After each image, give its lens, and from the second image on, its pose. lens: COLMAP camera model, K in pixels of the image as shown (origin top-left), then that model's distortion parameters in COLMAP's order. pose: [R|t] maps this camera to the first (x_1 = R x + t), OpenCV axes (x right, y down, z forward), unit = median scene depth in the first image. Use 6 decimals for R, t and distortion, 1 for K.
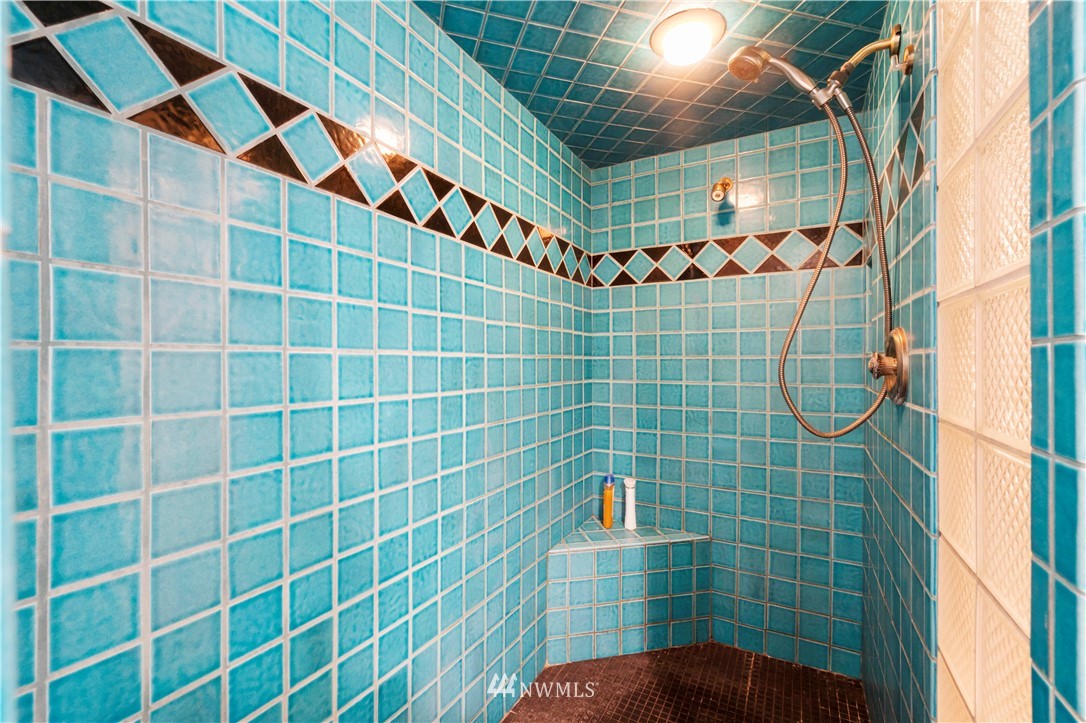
lens RADIAL K [[481.2, 0, 545.1], [0, 481.2, 363.8], [0, 0, 1]] dist [-0.000871, 0.000332]
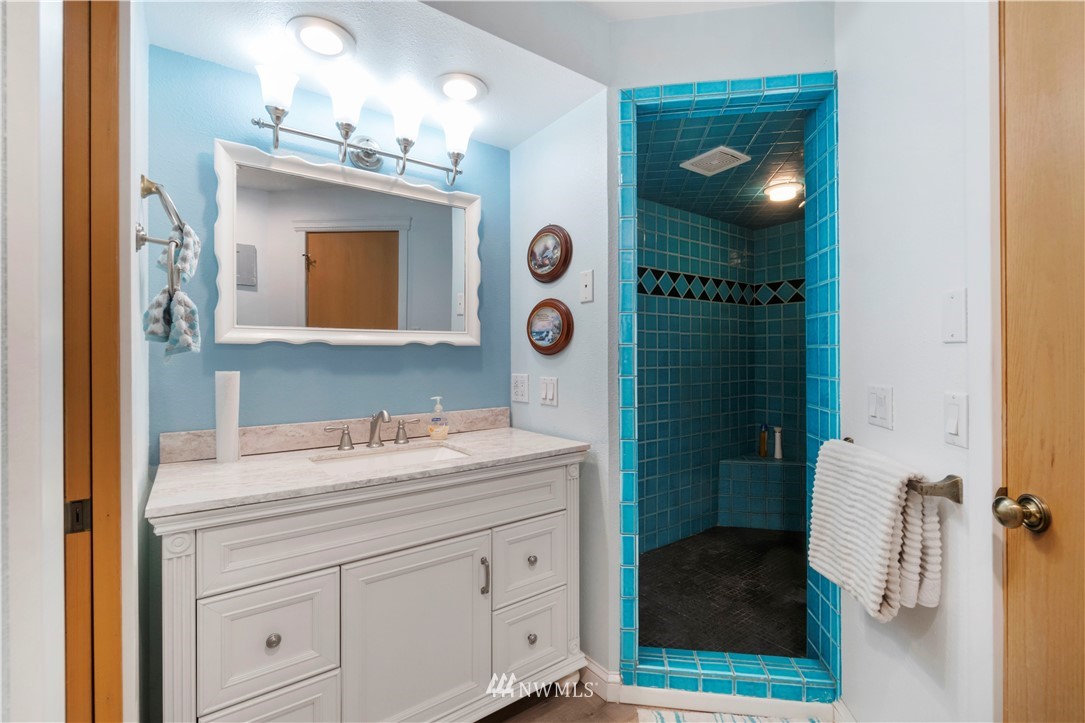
lens RADIAL K [[480.7, 0, 542.2], [0, 480.7, 358.3], [0, 0, 1]] dist [-0.000871, 0.000332]
pose [[0.902365, 0.000407, -0.430972, 0.160018], [0.001166, 0.999994, 0.003385, 0.007104], [0.430971, -0.003557, 0.902359, -0.770000]]
